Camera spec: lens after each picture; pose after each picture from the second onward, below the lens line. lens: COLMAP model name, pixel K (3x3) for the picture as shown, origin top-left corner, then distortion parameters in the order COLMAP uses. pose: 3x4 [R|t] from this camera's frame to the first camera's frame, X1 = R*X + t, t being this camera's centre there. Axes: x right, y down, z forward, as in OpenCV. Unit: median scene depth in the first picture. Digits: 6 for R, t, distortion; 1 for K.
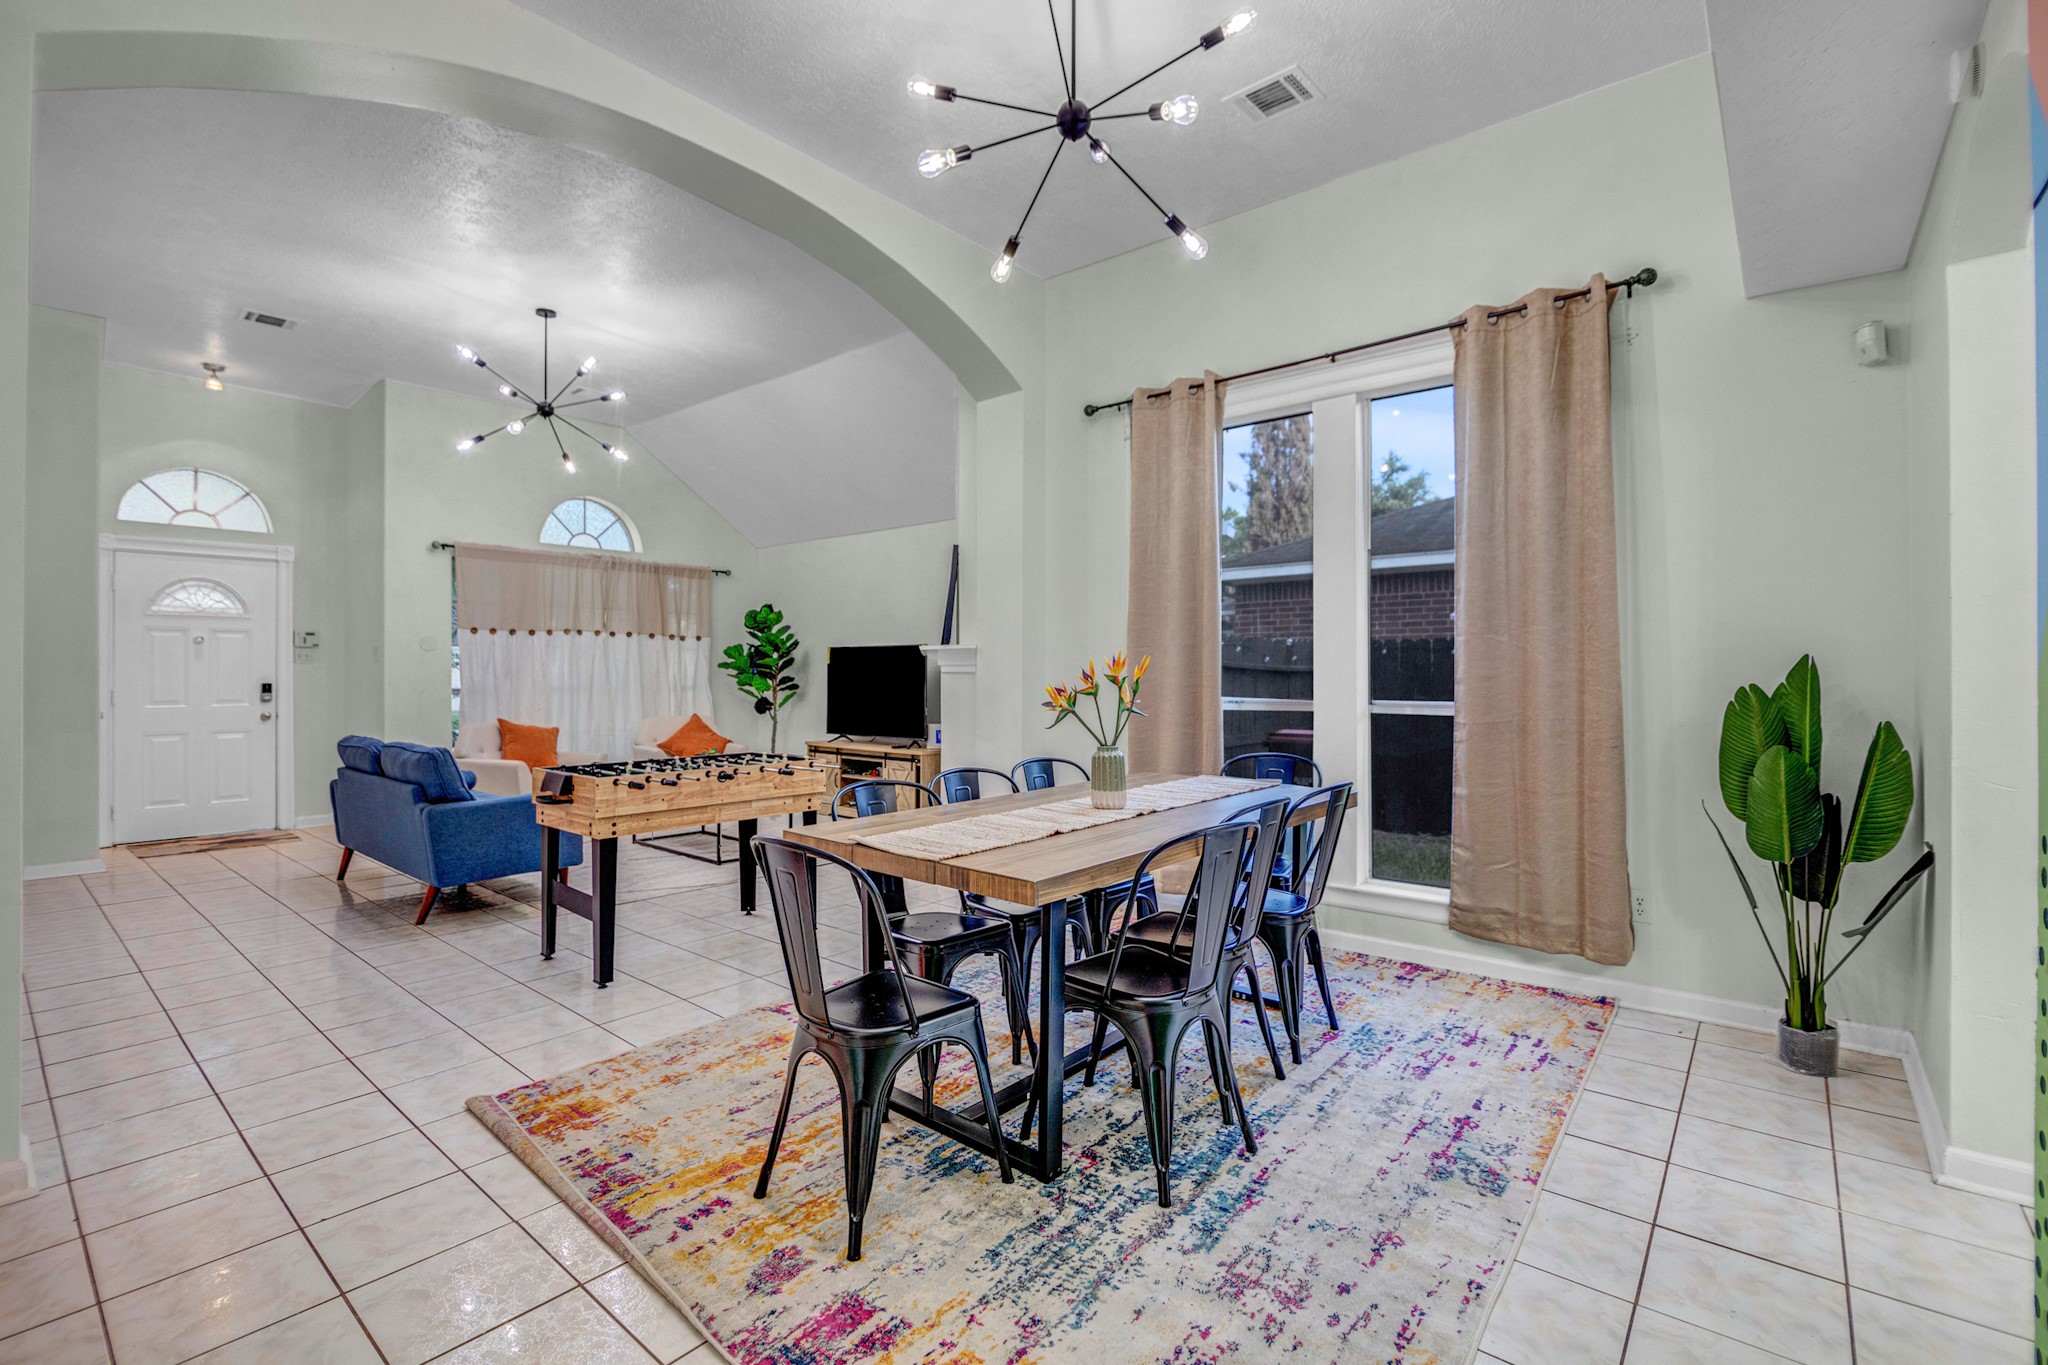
lens RADIAL K [[928.4, 0, 1007.9], [0, 928.4, 670.2], [0, 0, 1]] dist [-0.010609, -0.003617]
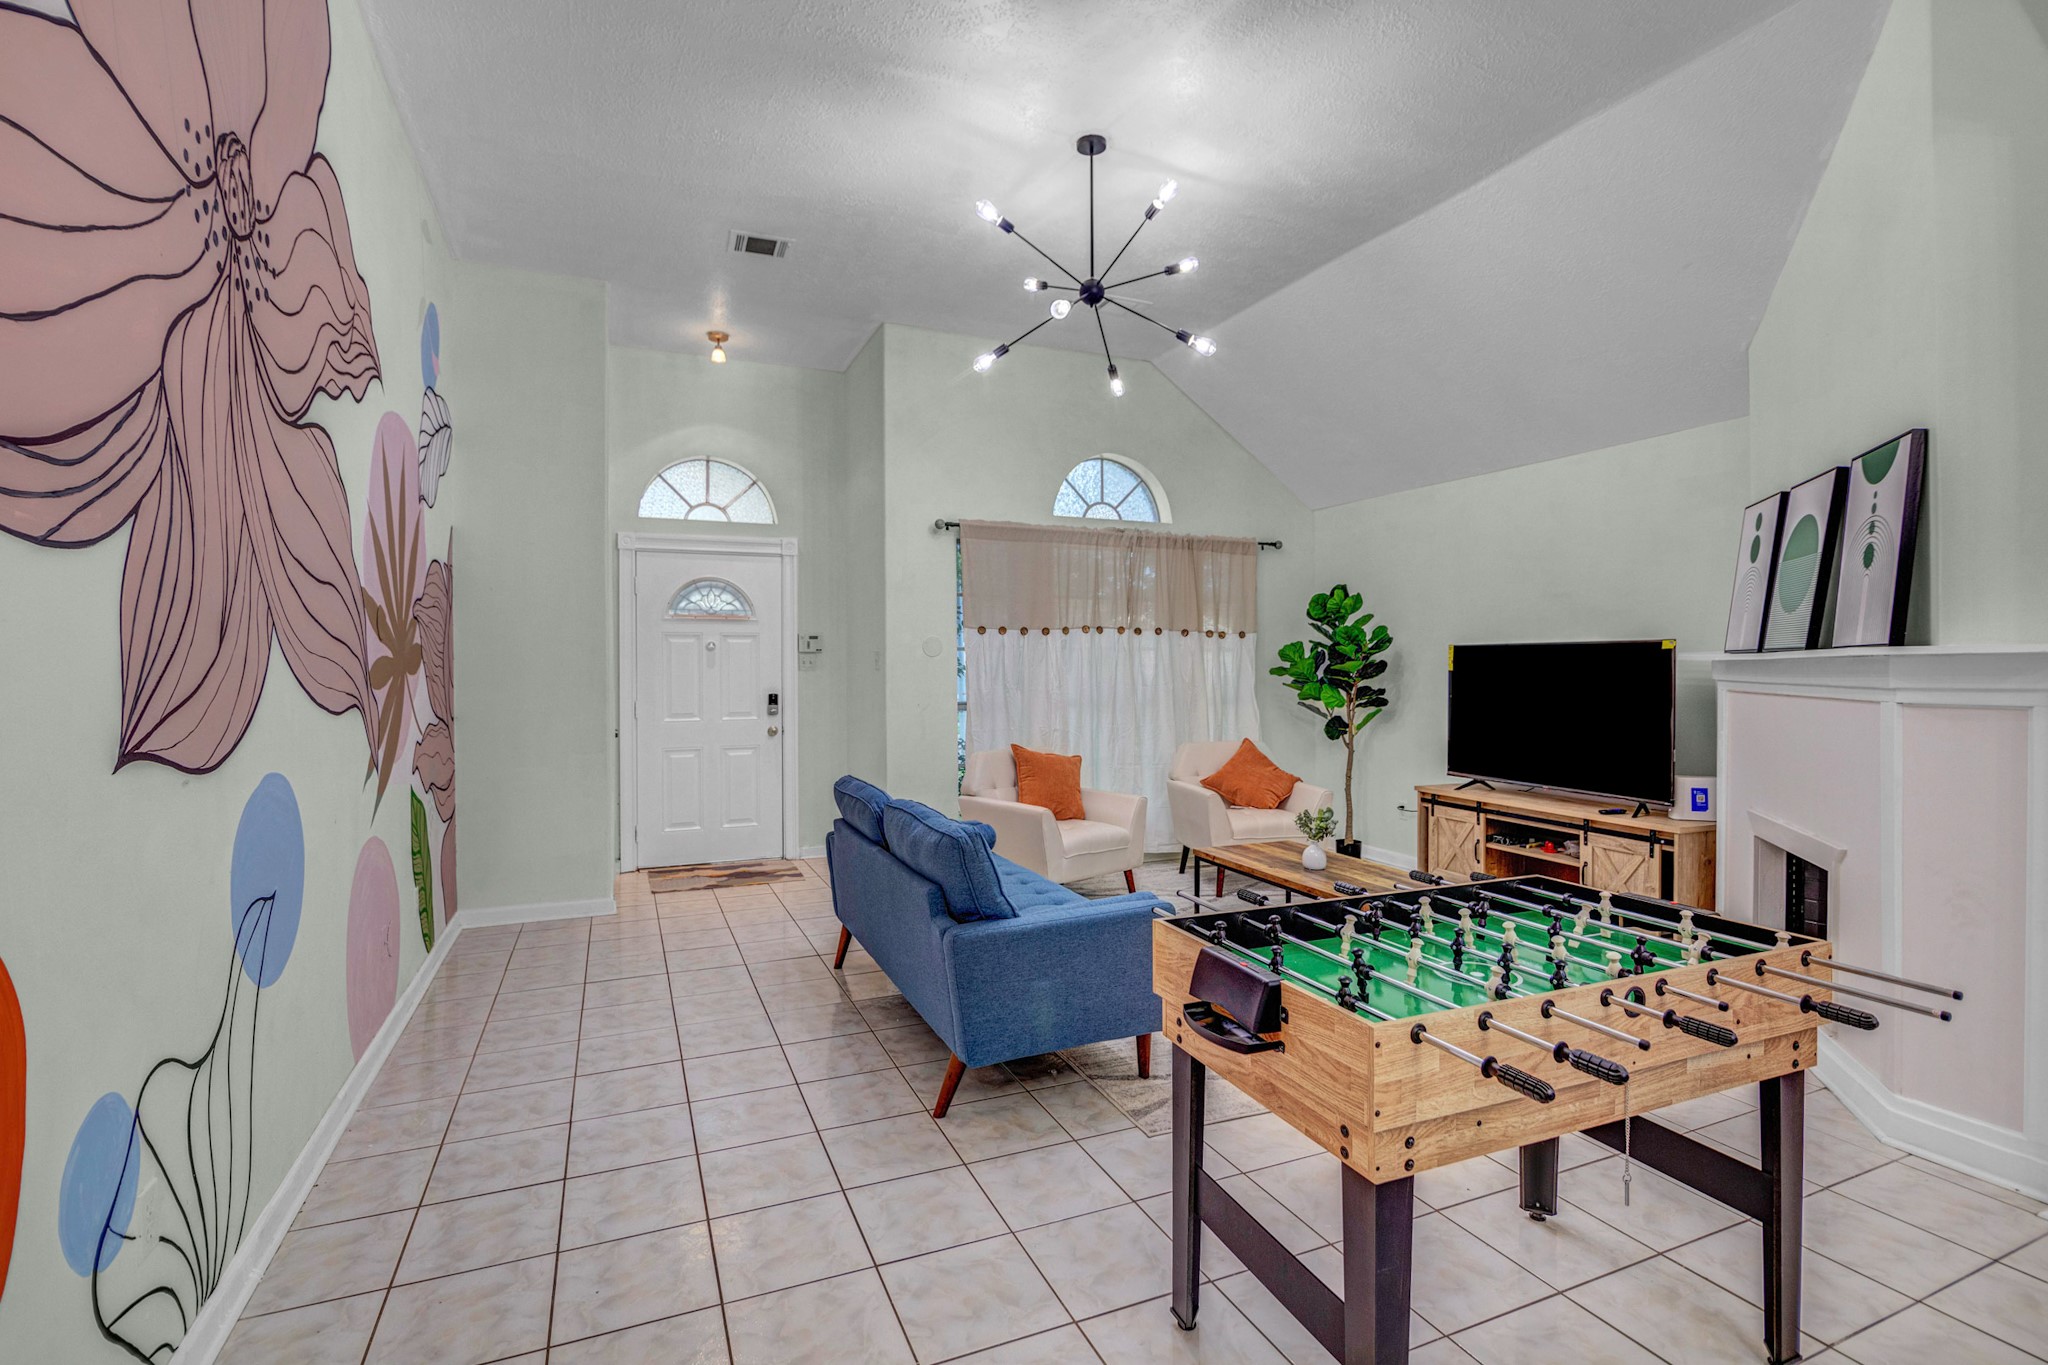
lens RADIAL K [[928.4, 0, 1019.9], [0, 928.4, 675.3], [0, 0, 1]] dist [-0.010609, -0.003617]
pose [[0.901269, 0.002592, -0.433252, -0.200329], [0.003841, 0.999895, 0.013974, -0.014928], [0.433242, -0.014259, 0.901165, 0.292837]]
